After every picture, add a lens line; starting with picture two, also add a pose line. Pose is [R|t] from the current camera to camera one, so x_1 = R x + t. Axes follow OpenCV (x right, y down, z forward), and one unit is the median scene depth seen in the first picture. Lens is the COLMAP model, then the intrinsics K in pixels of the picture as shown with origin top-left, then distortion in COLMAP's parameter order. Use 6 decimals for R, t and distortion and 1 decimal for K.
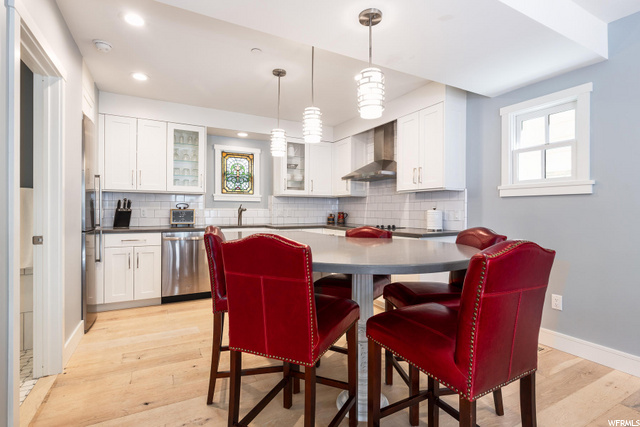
lens RADIAL K [[316.9, 0, 318.9], [0, 316.9, 210.8], [0, 0, 1]] dist [-0.003567, 0.000297]
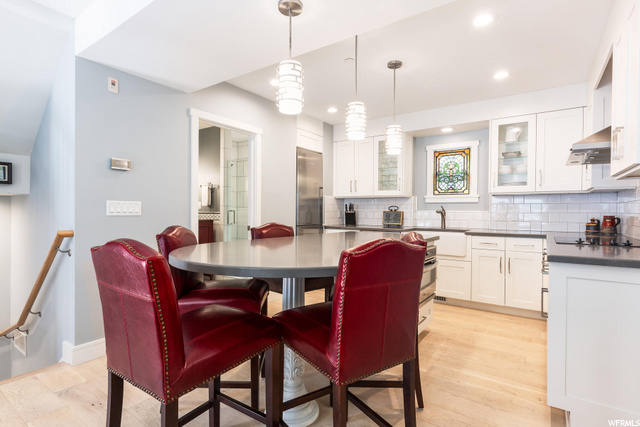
lens RADIAL K [[316.9, 0, 320.0], [0, 316.9, 216.3], [0, 0, 1]] dist [-0.003567, 0.000297]
pose [[0.454890, 0.012049, -0.890466, 0.400031], [-0.006493, 0.999927, 0.010213, 0.002860], [0.890524, 0.001136, 0.454934, 0.247319]]
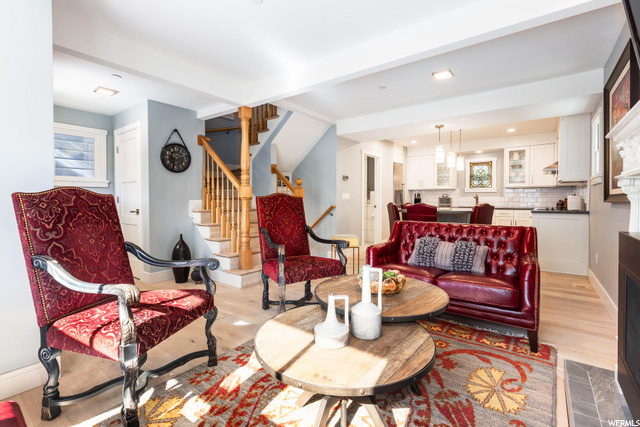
lens RADIAL K [[293.4, 0, 322.0], [0, 293.4, 204.2], [0, 0, 1]] dist [0.012858, -0.001619]
pose [[0.424608, 0.006436, -0.905354, 0.778365], [-0.000146, 0.999975, 0.007040, 0.021095], [0.905377, -0.002857, 0.424599, -0.378776]]
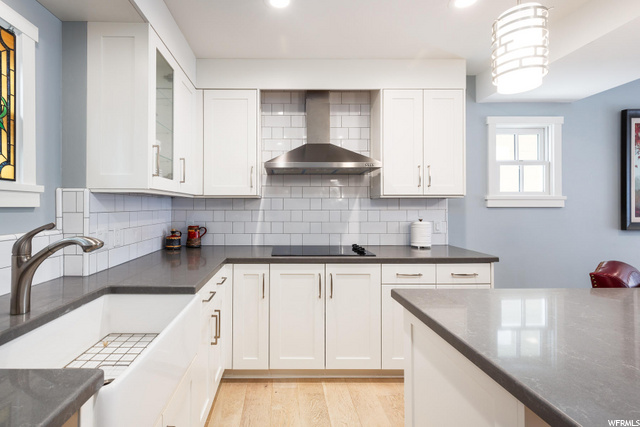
lens RADIAL K [[293.4, 0, 317.0], [0, 293.4, 210.0], [0, 0, 1]] dist [0.012858, -0.001619]
pose [[0.456824, -0.007075, 0.889529, -0.302012], [0.002755, 0.999975, 0.006539, -0.026839], [-0.889553, -0.000536, 0.456832, 0.667709]]
